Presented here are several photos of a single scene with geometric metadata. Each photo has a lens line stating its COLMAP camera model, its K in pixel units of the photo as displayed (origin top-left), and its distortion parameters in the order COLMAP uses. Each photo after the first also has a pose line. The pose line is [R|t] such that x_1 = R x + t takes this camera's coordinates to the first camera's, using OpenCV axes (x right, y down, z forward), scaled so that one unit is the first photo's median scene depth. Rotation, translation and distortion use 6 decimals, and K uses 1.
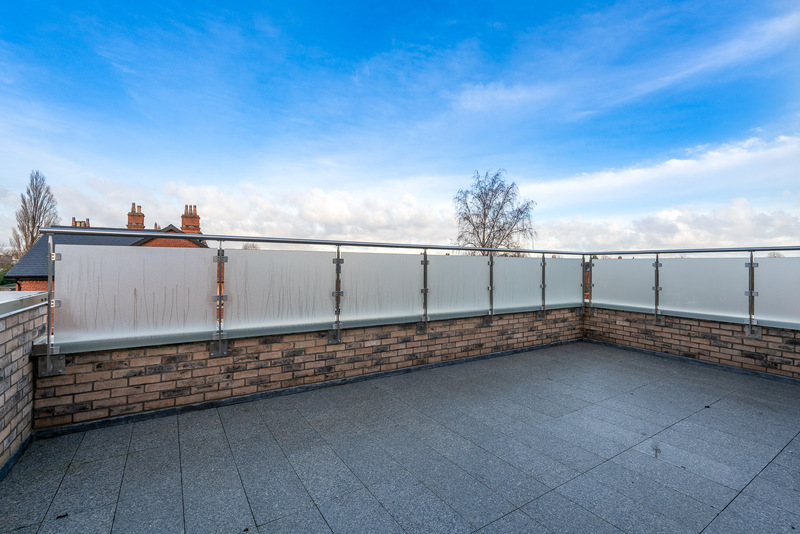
lens RADIAL K [[355.5, 0, 393.9], [0, 355.5, 263.4], [0, 0, 1]] dist [-0.003430, 0.000674]
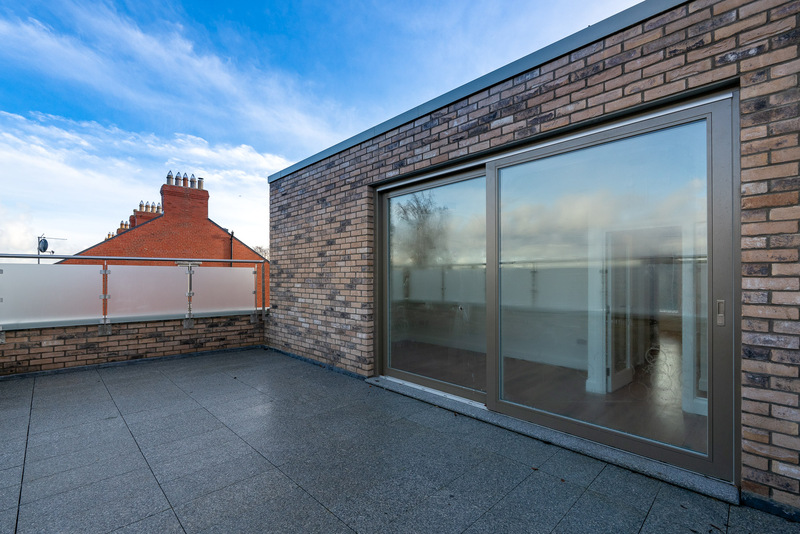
lens RADIAL K [[355.5, 0, 398.9], [0, 355.5, 274.6], [0, 0, 1]] dist [-0.003430, 0.000674]
pose [[-0.197003, -0.001233, 0.980402, -0.370806], [-0.003767, 0.999993, 0.000500, 0.009131], [-0.980396, -0.003595, -0.197007, 0.450215]]
